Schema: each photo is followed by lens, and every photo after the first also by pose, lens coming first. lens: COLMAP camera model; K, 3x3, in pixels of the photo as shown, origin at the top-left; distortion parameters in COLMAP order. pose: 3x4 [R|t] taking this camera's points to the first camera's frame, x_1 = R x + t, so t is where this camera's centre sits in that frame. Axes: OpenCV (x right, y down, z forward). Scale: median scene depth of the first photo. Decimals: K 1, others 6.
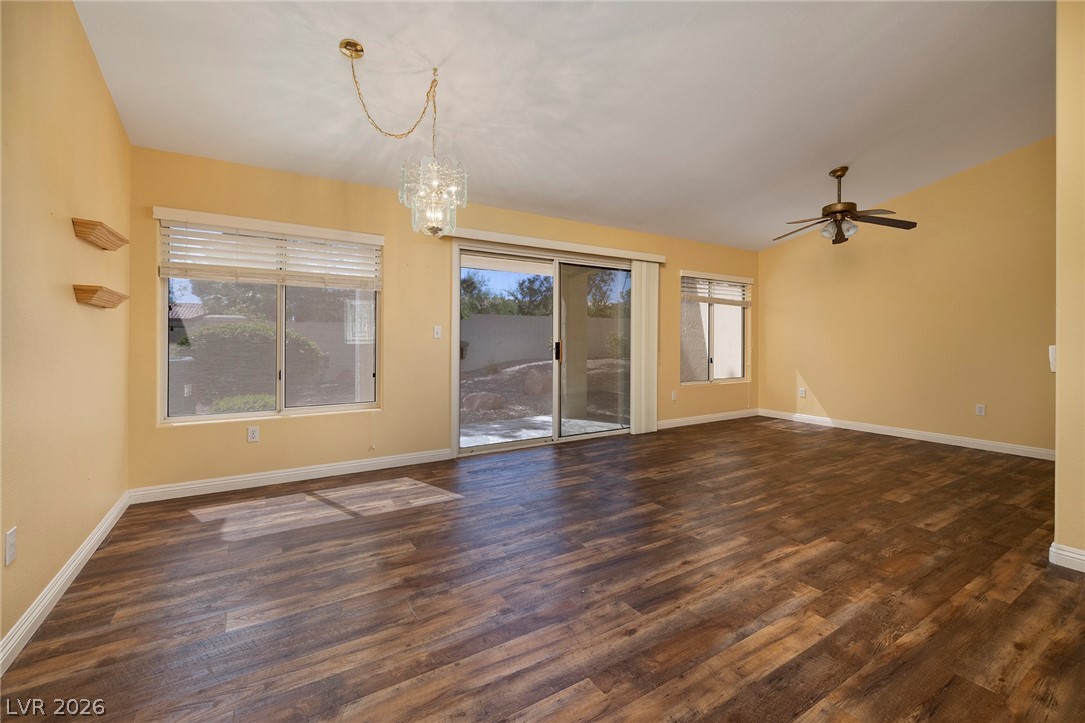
lens RADIAL K [[455.6, 0, 541.5], [0, 455.6, 340.1], [0, 0, 1]] dist [0.005712, -0.000600]
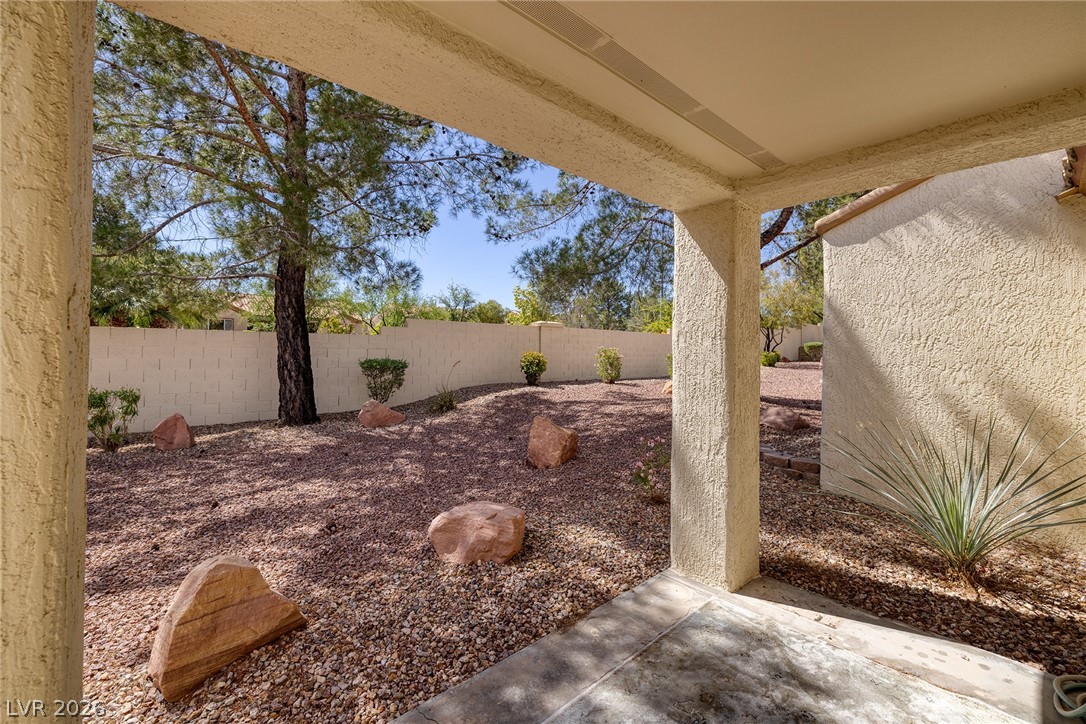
lens RADIAL K [[456.1, 0, 550.8], [0, 456.1, 347.6], [0, 0, 1]] dist [0.005712, -0.000600]
pose [[0.983009, 0.011178, 0.183216, -0.344821], [-0.009198, 0.999890, -0.011648, -0.050179], [-0.183326, 0.009765, 0.983004, 1.636016]]
